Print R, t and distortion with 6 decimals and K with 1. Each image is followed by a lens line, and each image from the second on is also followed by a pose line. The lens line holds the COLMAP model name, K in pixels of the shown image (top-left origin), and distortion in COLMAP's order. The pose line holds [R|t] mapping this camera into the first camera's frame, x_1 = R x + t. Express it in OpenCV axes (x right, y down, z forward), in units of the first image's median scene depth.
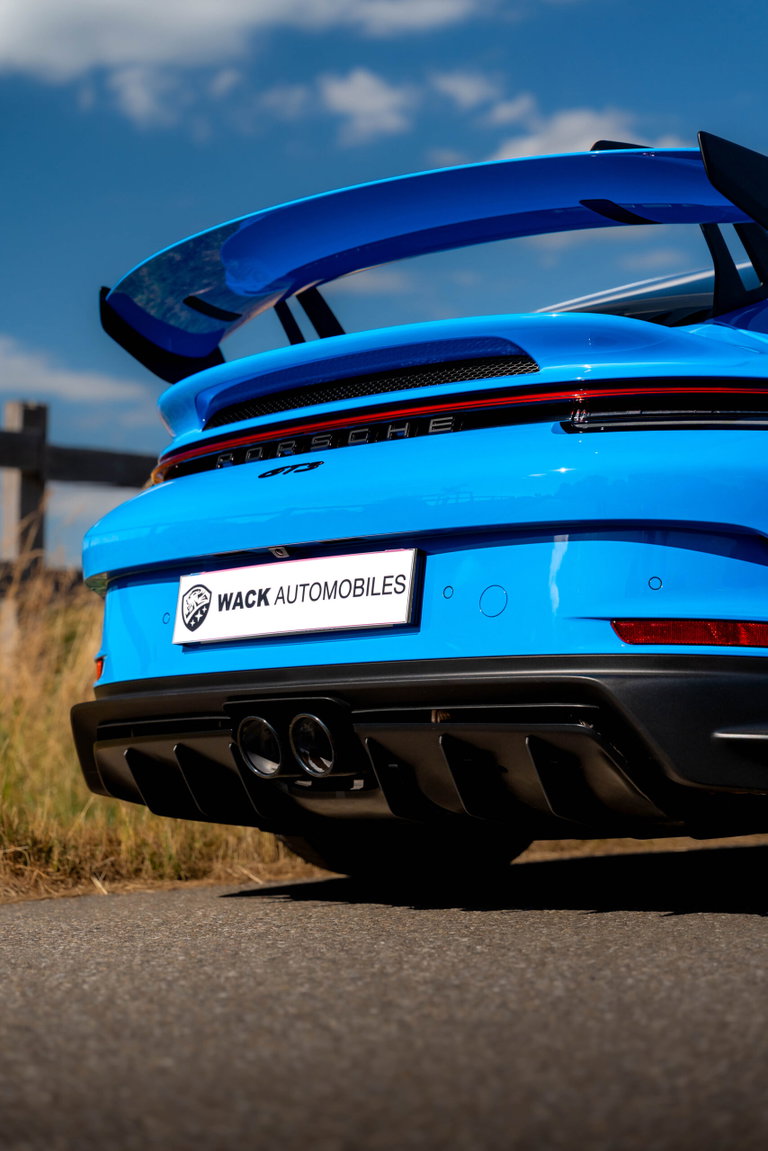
lens RADIAL K [[2323.1, 0, 384.1], [0, 2323.1, 575.2], [0, 0, 1]] dist [-0.064877, 0.000000]
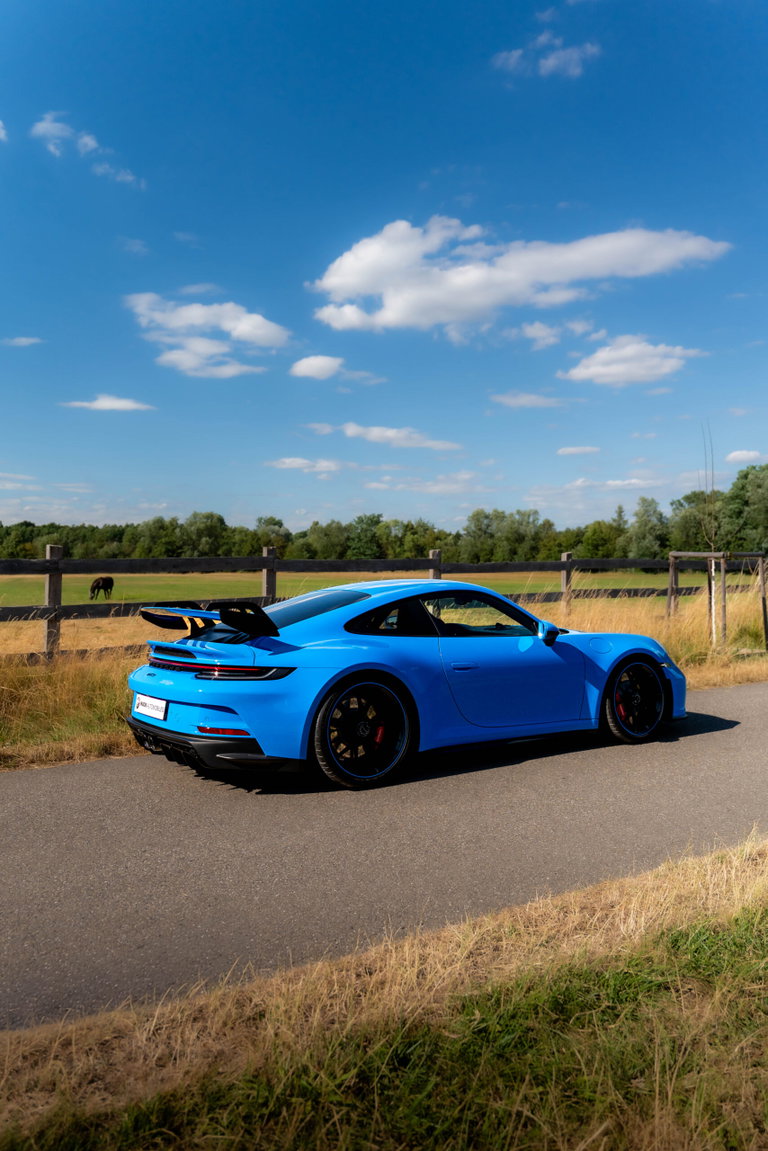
lens RADIAL K [[898.8, 0, 386.5], [0, 898.8, 577.1], [0, 0, 1]] dist [0.005262, 0.001396]
pose [[0.981884, 0.008649, -0.189285, 0.681938], [0.004986, 0.997432, 0.071441, -0.336216], [0.189417, -0.071091, 0.979320, -0.477629]]
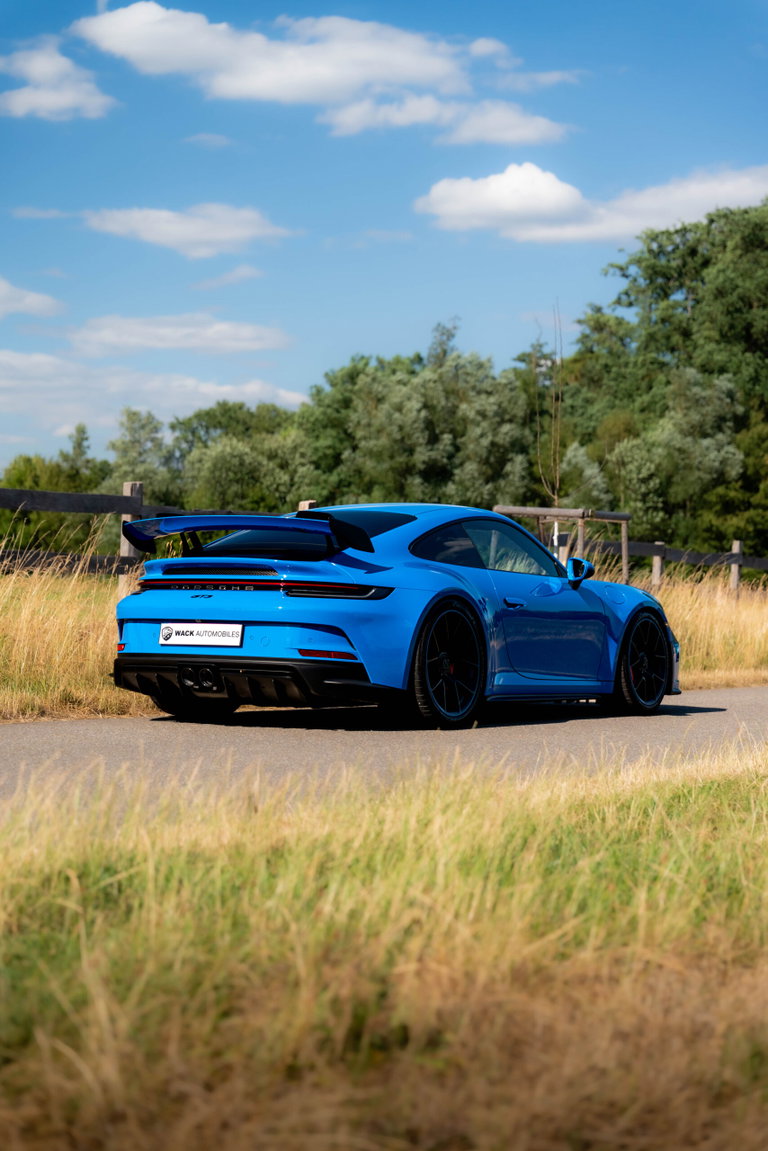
lens RADIAL K [[2165.7, 0, 382.9], [0, 2165.7, 575.2], [0, 0, 1]] dist [0.016290, 0.000000]
pose [[0.974564, 0.045910, 0.219355, -0.488438], [-0.059127, 0.996785, 0.054070, -0.268679], [-0.216168, -0.065665, 0.974146, -2.188136]]
